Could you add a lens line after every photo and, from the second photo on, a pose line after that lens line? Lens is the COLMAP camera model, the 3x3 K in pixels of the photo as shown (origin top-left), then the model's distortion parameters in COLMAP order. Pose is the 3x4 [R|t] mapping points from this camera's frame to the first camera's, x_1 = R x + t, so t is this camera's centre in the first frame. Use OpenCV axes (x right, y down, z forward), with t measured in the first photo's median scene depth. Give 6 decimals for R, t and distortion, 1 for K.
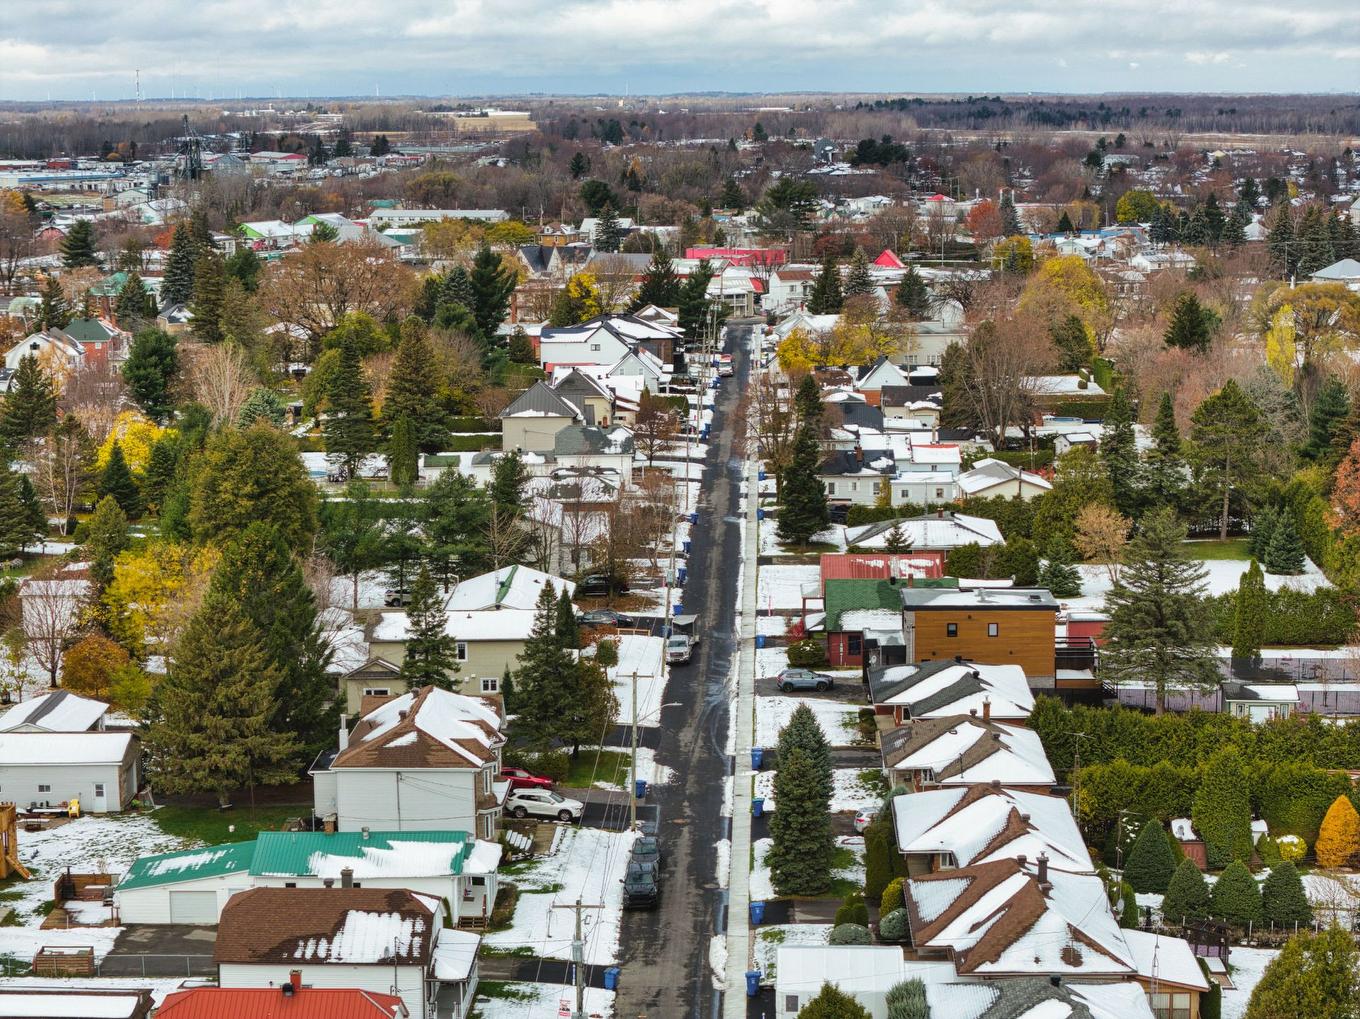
lens RADIAL K [[2679.0, 0, 682.9], [0, 2679.0, 512.6], [0, 0, 1]] dist [-0.093306, 0.000000]
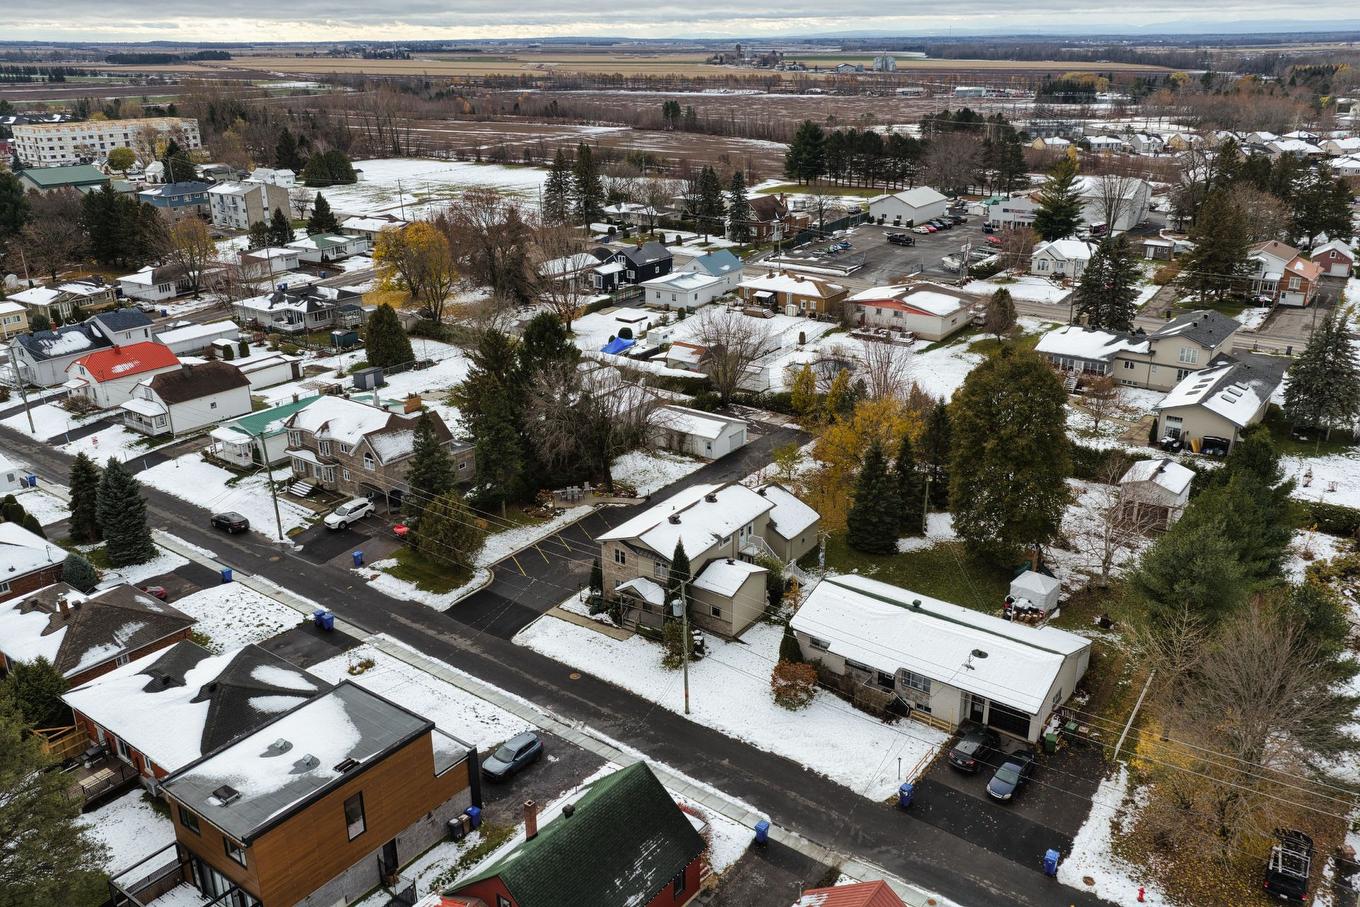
lens RADIAL K [[1101.1, 0, 684.7], [0, 1101.1, 453.2], [0, 0, 1]] dist [0.043565, -0.060338]
pose [[-0.576188, 0.299040, -0.760646, 0.156154], [-0.115305, 0.891613, 0.437871, -0.110539], [0.809143, 0.340002, -0.479256, 0.747669]]
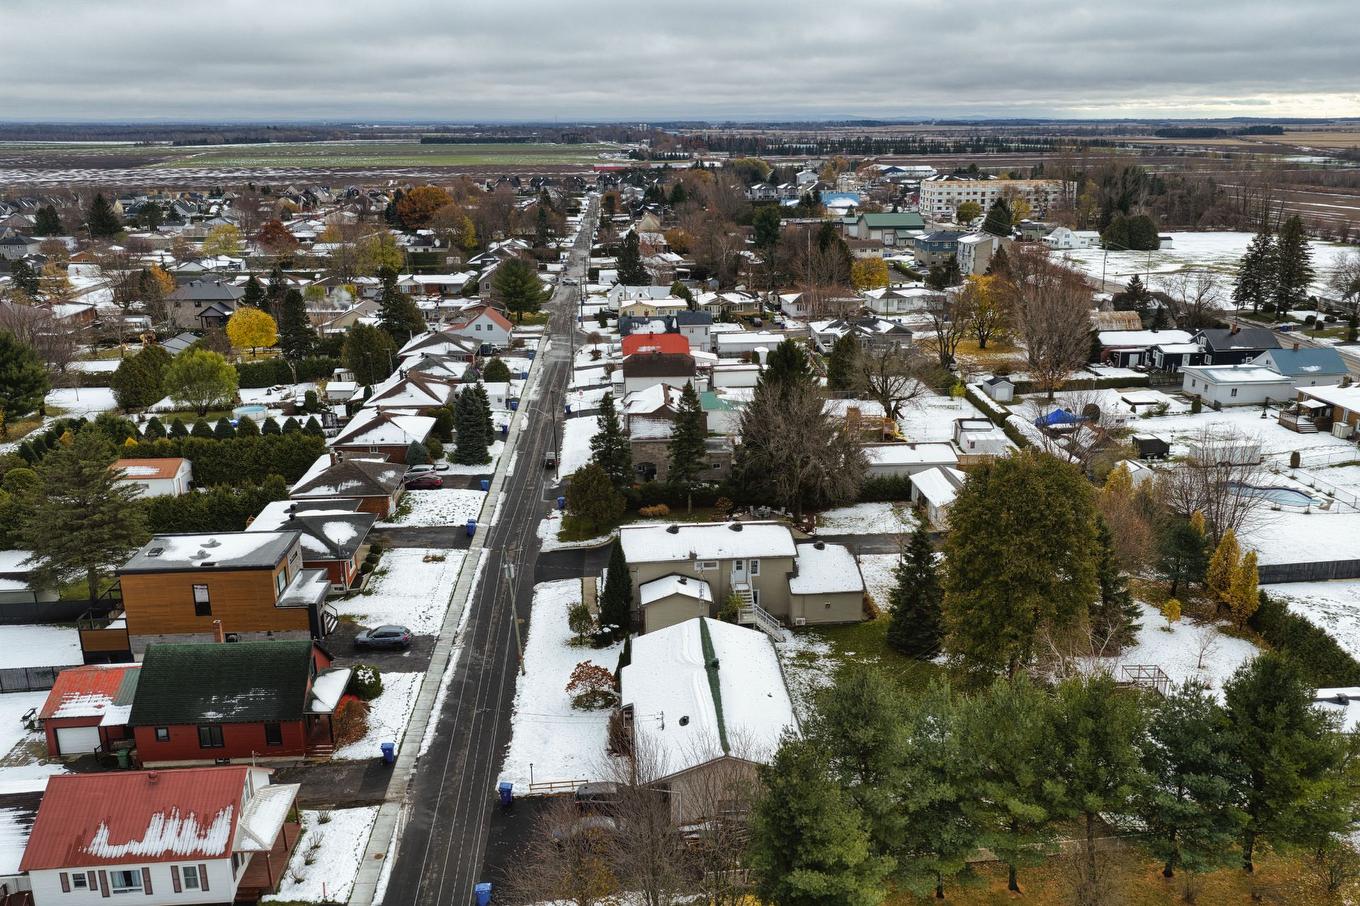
lens RADIAL K [[1101.1, 0, 688.9], [0, 1101.1, 451.5], [0, 0, 1]] dist [0.043565, -0.060338]
pose [[-0.995759, 0.038604, -0.083509, -0.023823], [-0.001309, 0.901666, 0.432432, -0.117135], [0.091991, 0.430707, -0.897791, 0.866399]]
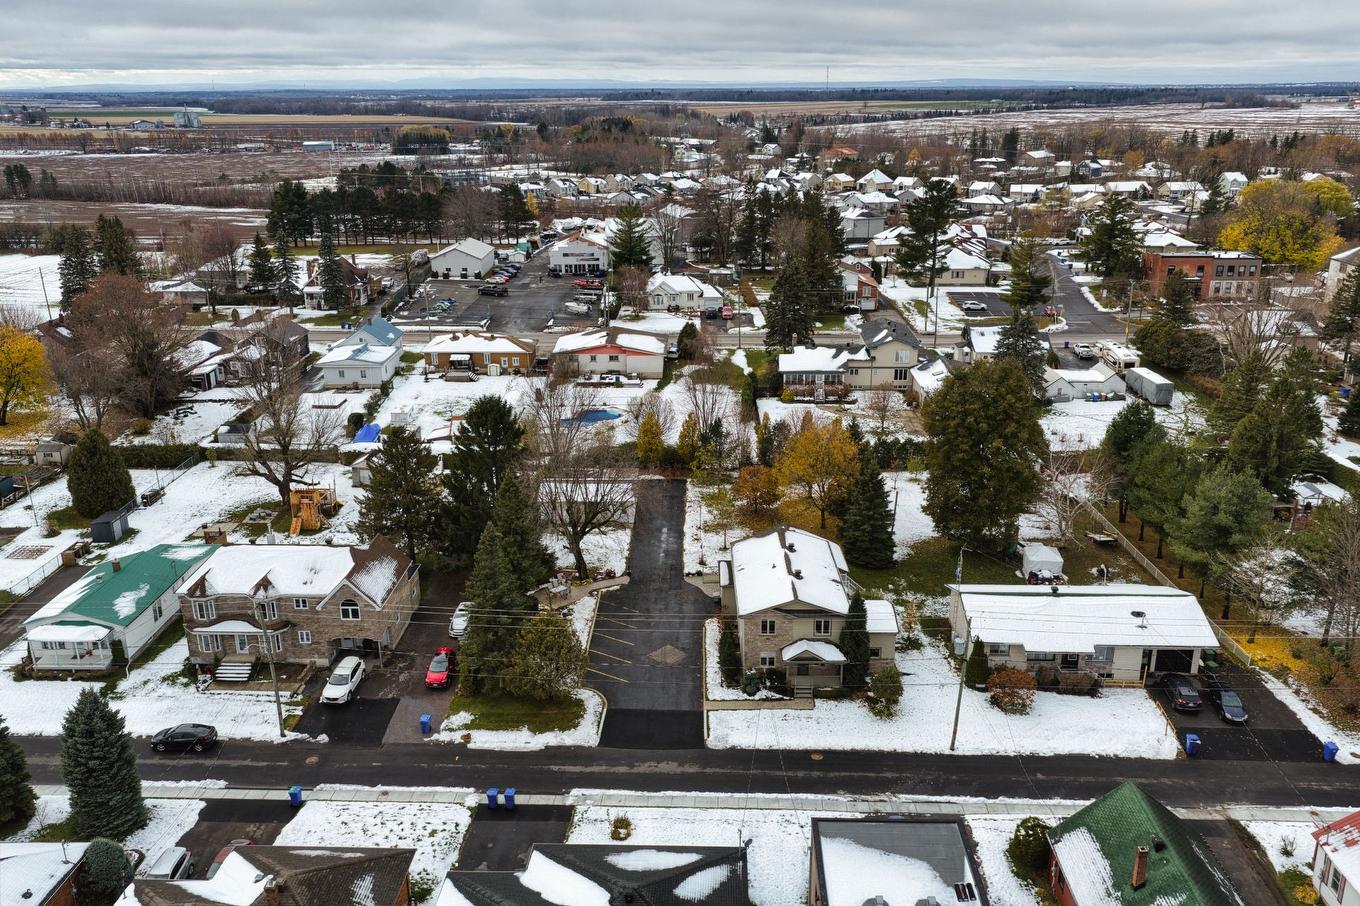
lens RADIAL K [[1101.1, 0, 685.1], [0, 1101.1, 454.4], [0, 0, 1]] dist [0.043565, -0.060338]
pose [[-0.006992, 0.323360, -0.946250, 0.197088], [-0.147788, 0.935548, 0.320795, -0.085068], [0.988994, 0.142088, 0.041248, 0.580513]]
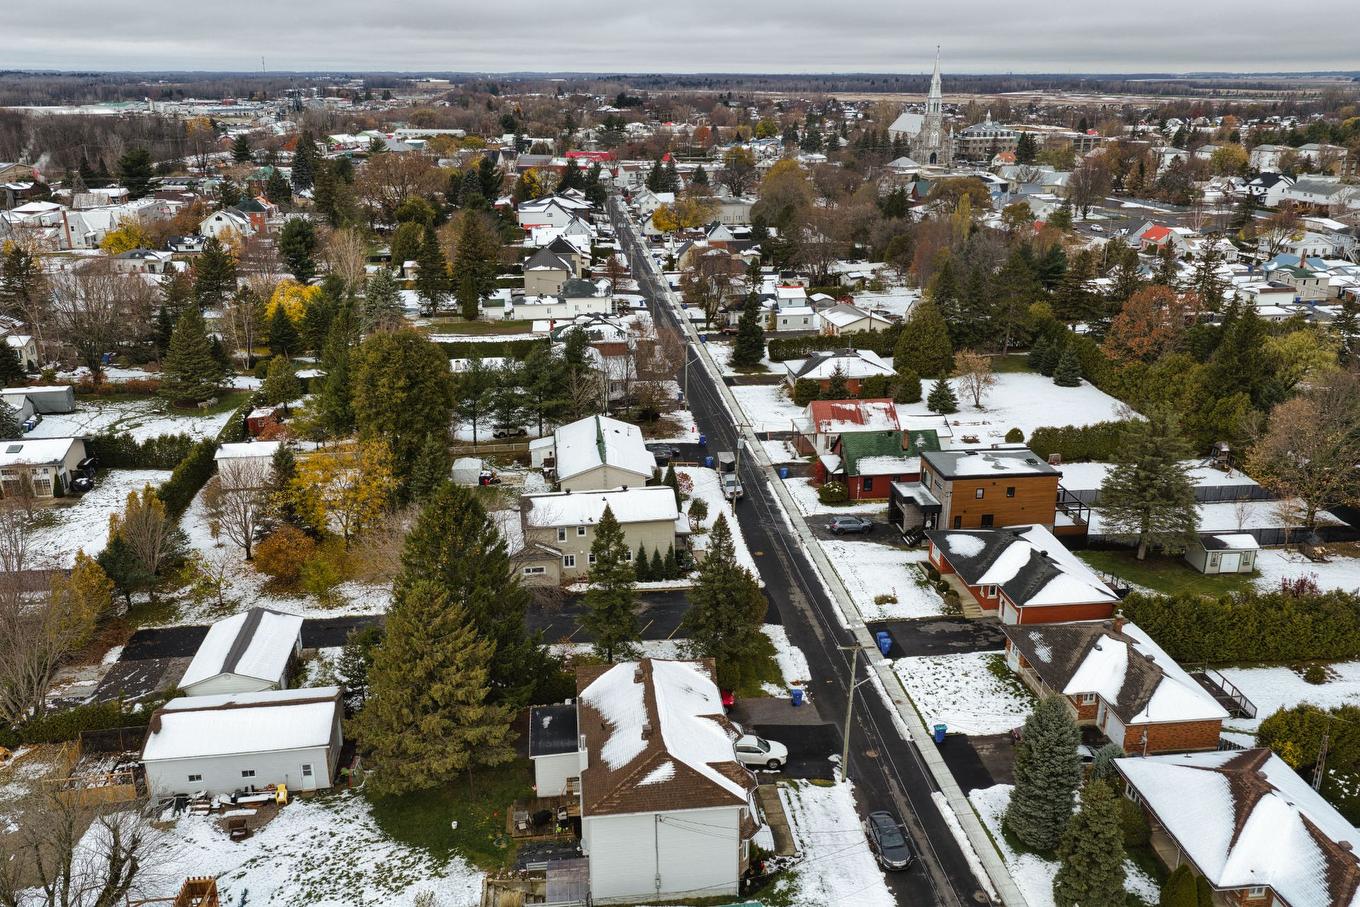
lens RADIAL K [[1101.1, 0, 686.8], [0, 1101.1, 454.3], [0, 0, 1]] dist [0.043565, -0.060338]
pose [[0.989259, -0.038064, 0.141129, -0.069441], [0.012824, 0.984376, 0.175610, -0.042888], [-0.145608, -0.171914, 0.974291, 0.312421]]
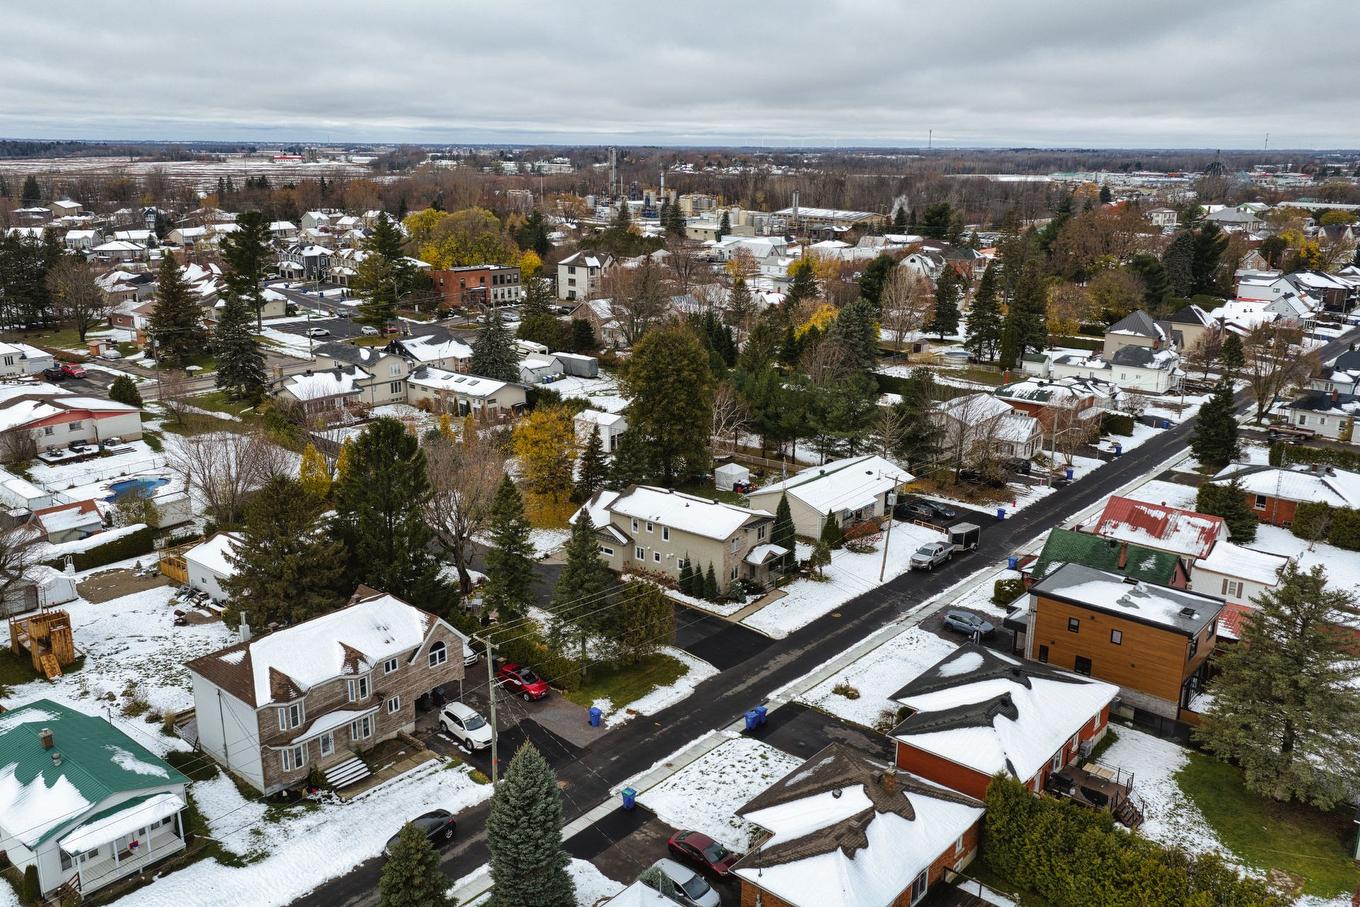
lens RADIAL K [[1101.1, 0, 688.6], [0, 1101.1, 450.8], [0, 0, 1]] dist [0.043565, -0.060338]
pose [[0.780540, 0.181896, -0.598055, 0.135492], [-0.112575, 0.981988, 0.151742, -0.038865], [0.614885, -0.051115, 0.786959, 0.371483]]
